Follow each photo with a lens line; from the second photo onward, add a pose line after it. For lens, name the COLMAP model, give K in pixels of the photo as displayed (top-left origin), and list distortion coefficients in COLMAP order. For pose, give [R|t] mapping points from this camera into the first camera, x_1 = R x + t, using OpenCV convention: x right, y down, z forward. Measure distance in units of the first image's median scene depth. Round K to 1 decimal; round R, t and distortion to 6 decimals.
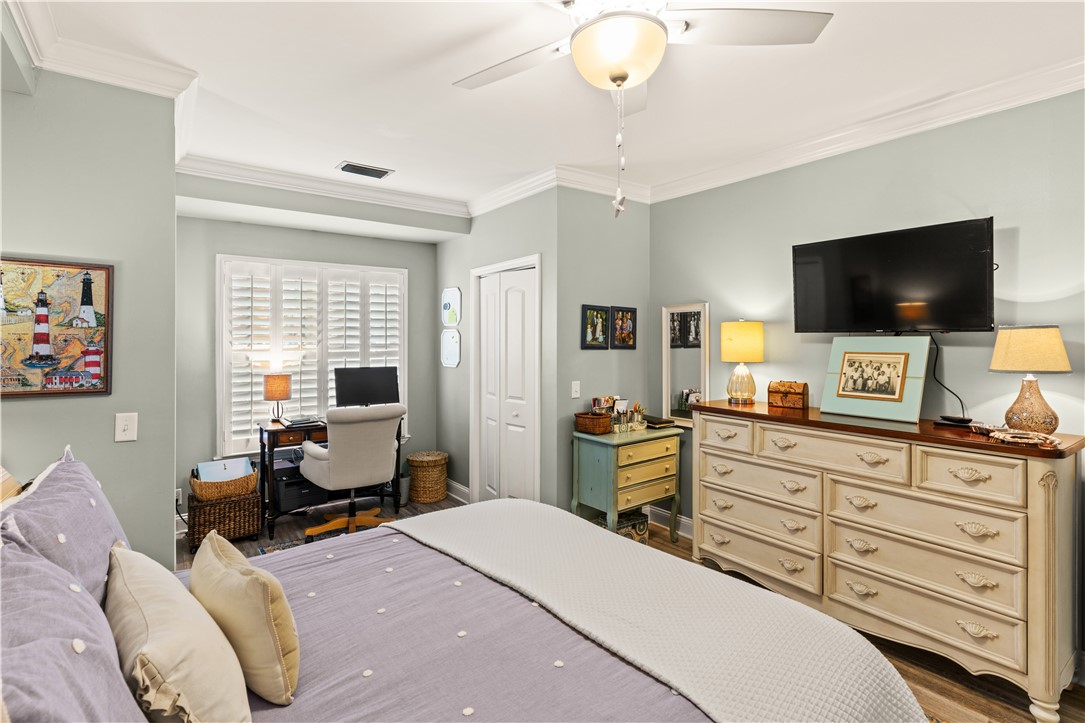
lens RADIAL K [[519.7, 0, 544.9], [0, 519.7, 343.8], [0, 0, 1]] dist [0.000322, 0.000089]
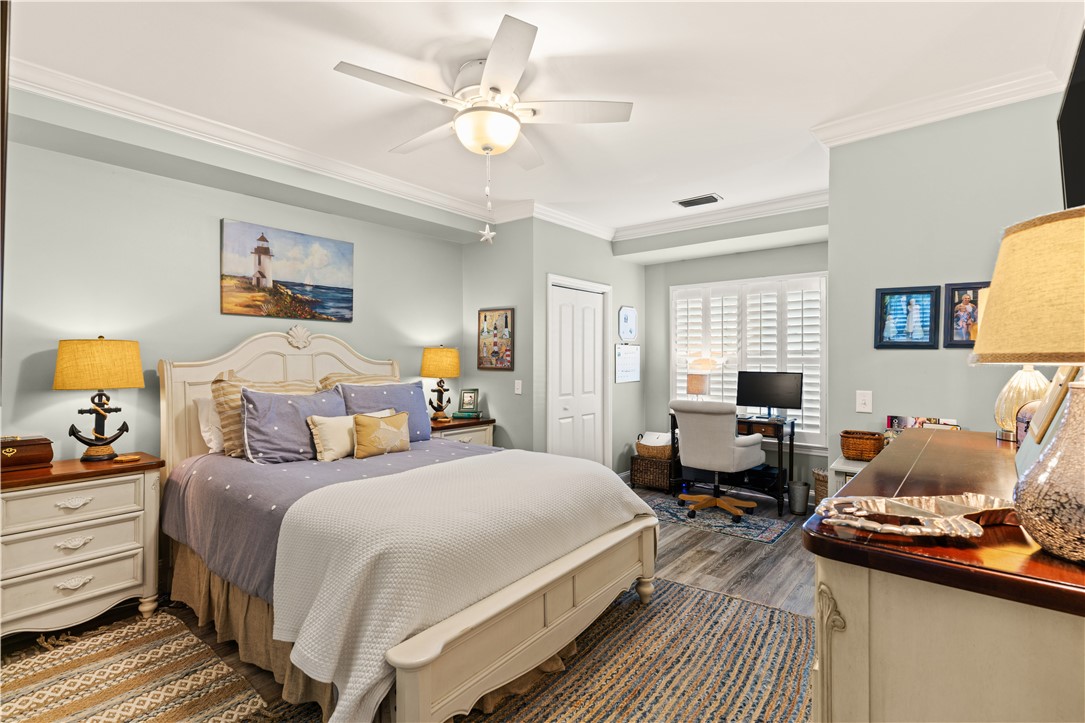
lens RADIAL K [[519.7, 0, 542.1], [0, 519.7, 359.9], [0, 0, 1]] dist [0.000322, 0.000089]
pose [[0.234950, -0.000748, -0.972007, 0.671850], [-0.011184, 0.999931, -0.003473, 0.034212], [0.971943, 0.011687, 0.234926, 0.352916]]
